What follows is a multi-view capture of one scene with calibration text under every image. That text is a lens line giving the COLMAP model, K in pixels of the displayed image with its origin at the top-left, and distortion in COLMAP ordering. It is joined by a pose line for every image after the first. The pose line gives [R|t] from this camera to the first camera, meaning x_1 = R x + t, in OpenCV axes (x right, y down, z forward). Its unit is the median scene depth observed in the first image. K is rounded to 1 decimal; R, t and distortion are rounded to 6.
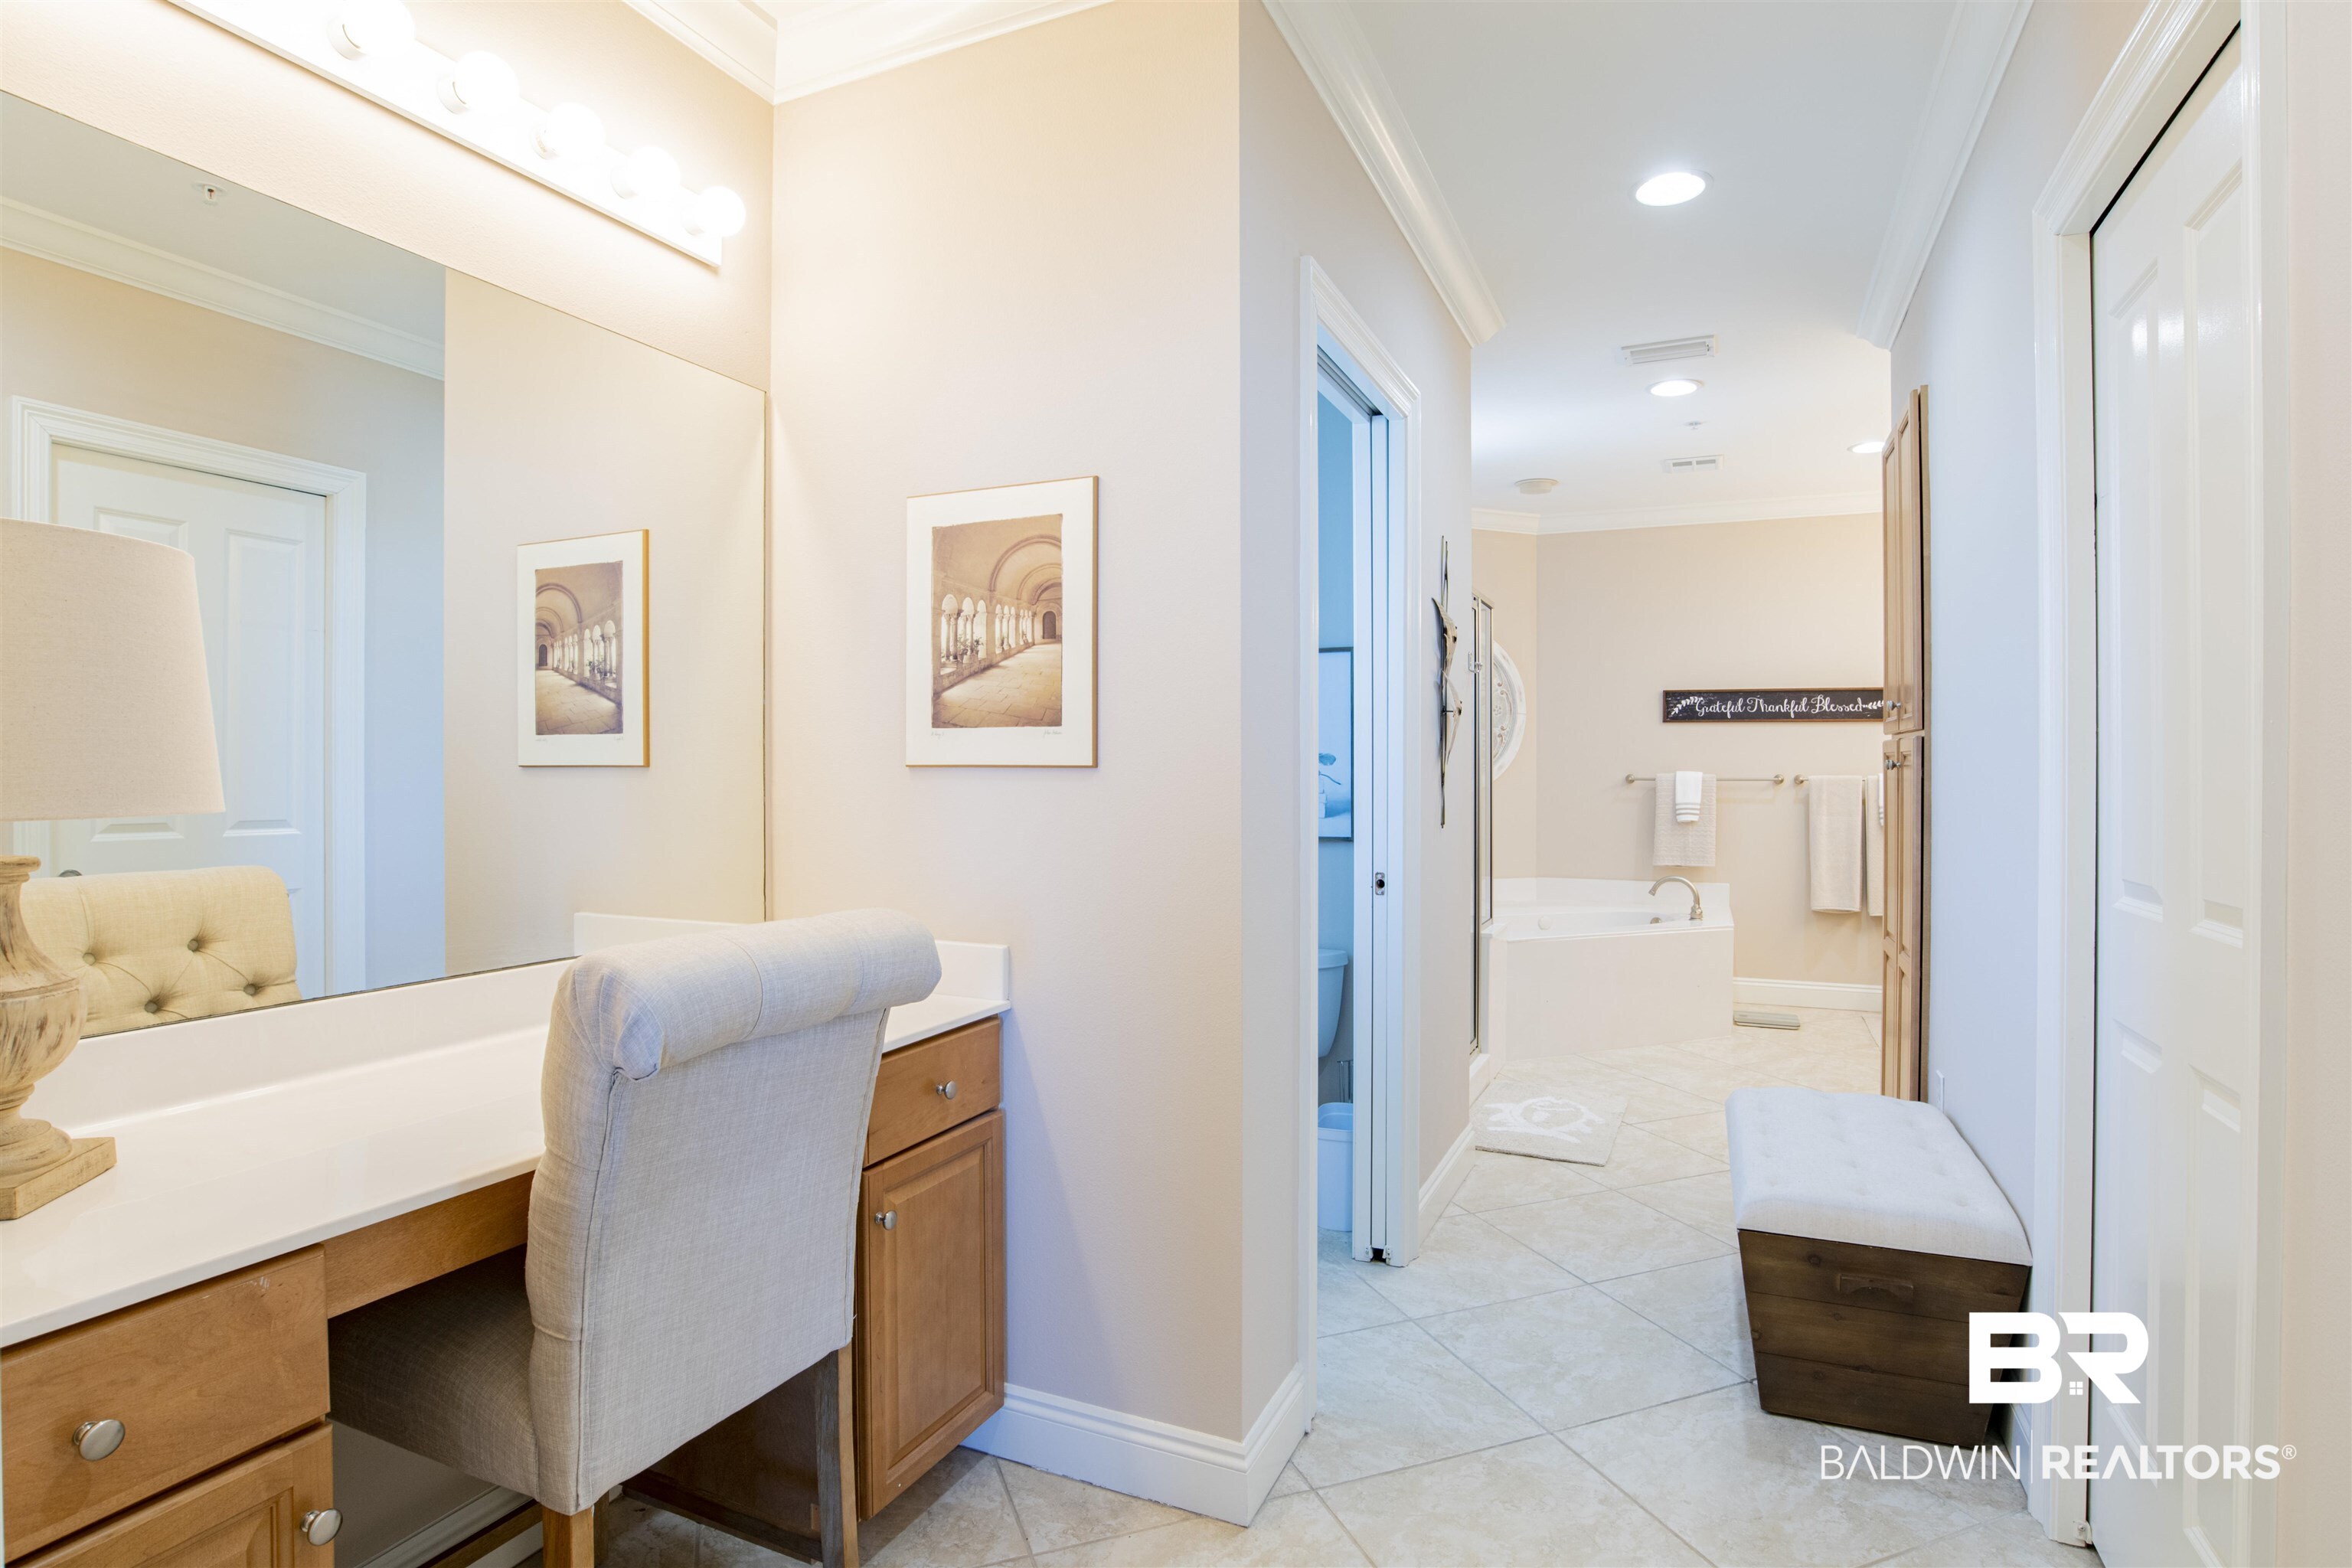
lens RADIAL K [[1225.5, 0, 1189.6], [0, 1225.5, 773.8], [0, 0, 1]] dist [-0.055705, 0.019854]
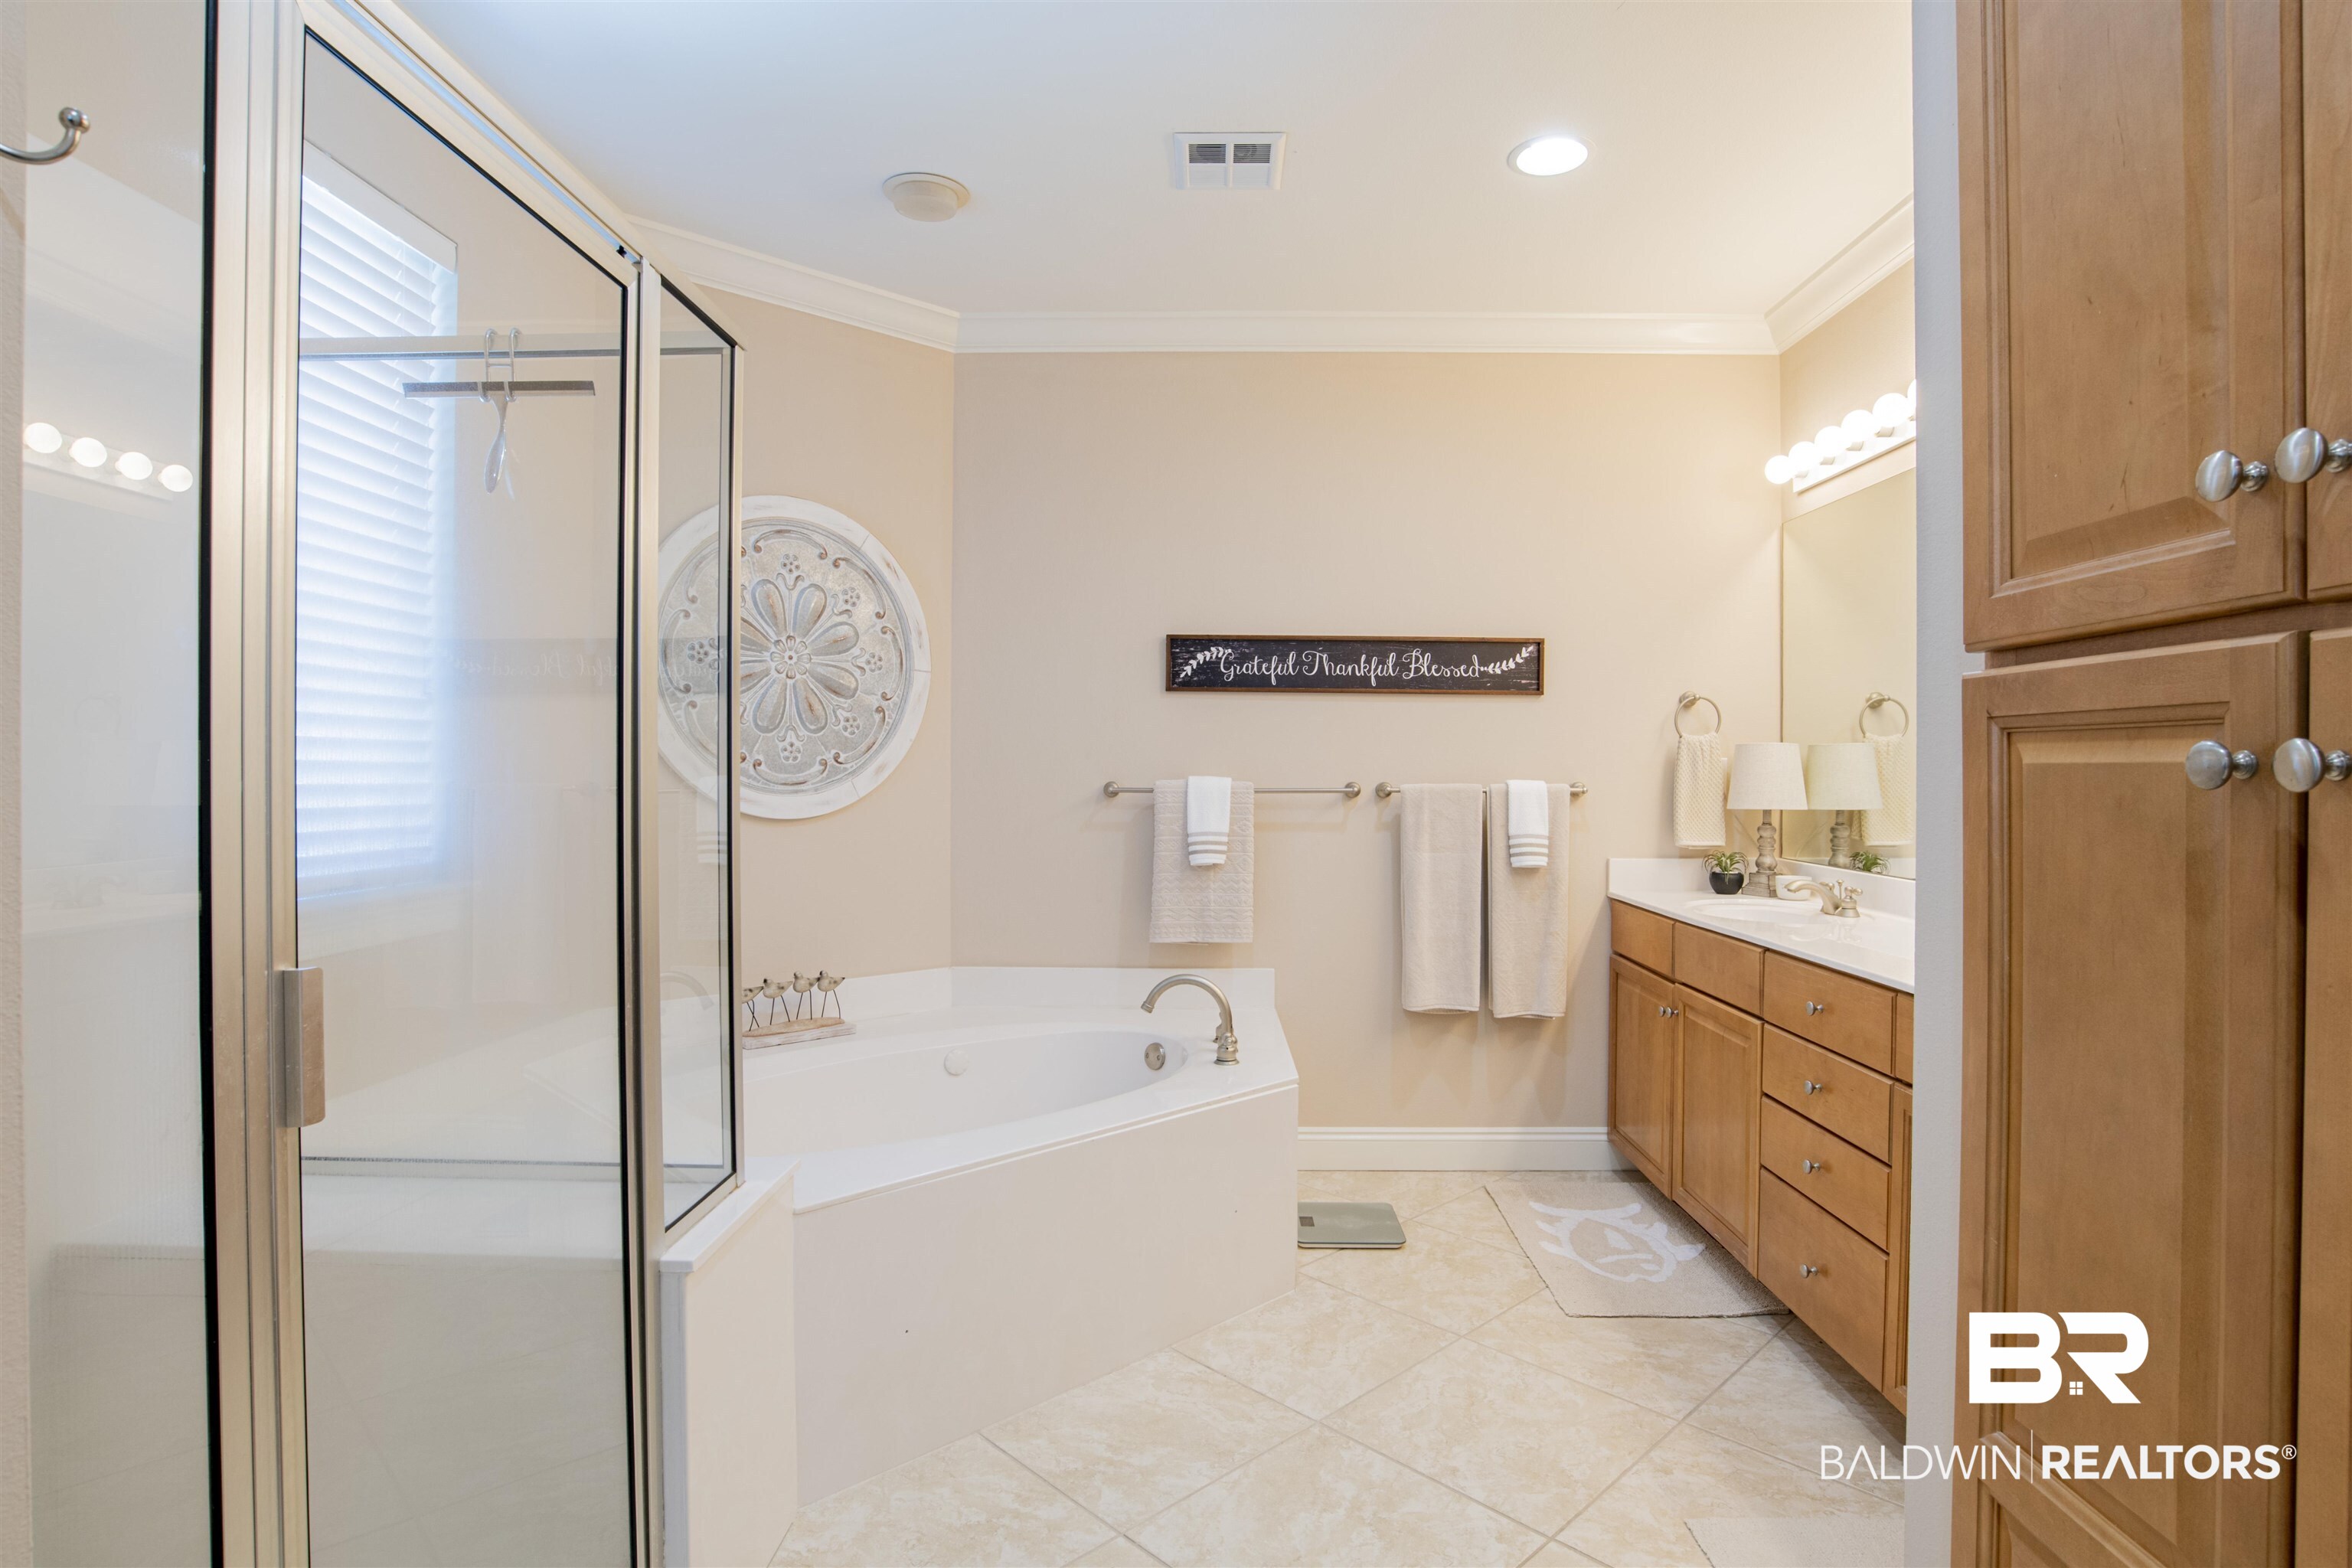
lens RADIAL K [[1225.5, 0, 1177.4], [0, 1225.5, 780.2], [0, 0, 1]] dist [-0.055705, 0.019854]
pose [[0.927314, -0.000070, 0.374283, 0.184393], [0.000026, 1.000000, 0.000122, -0.000338], [-0.374283, -0.000103, 0.927314, 0.478666]]
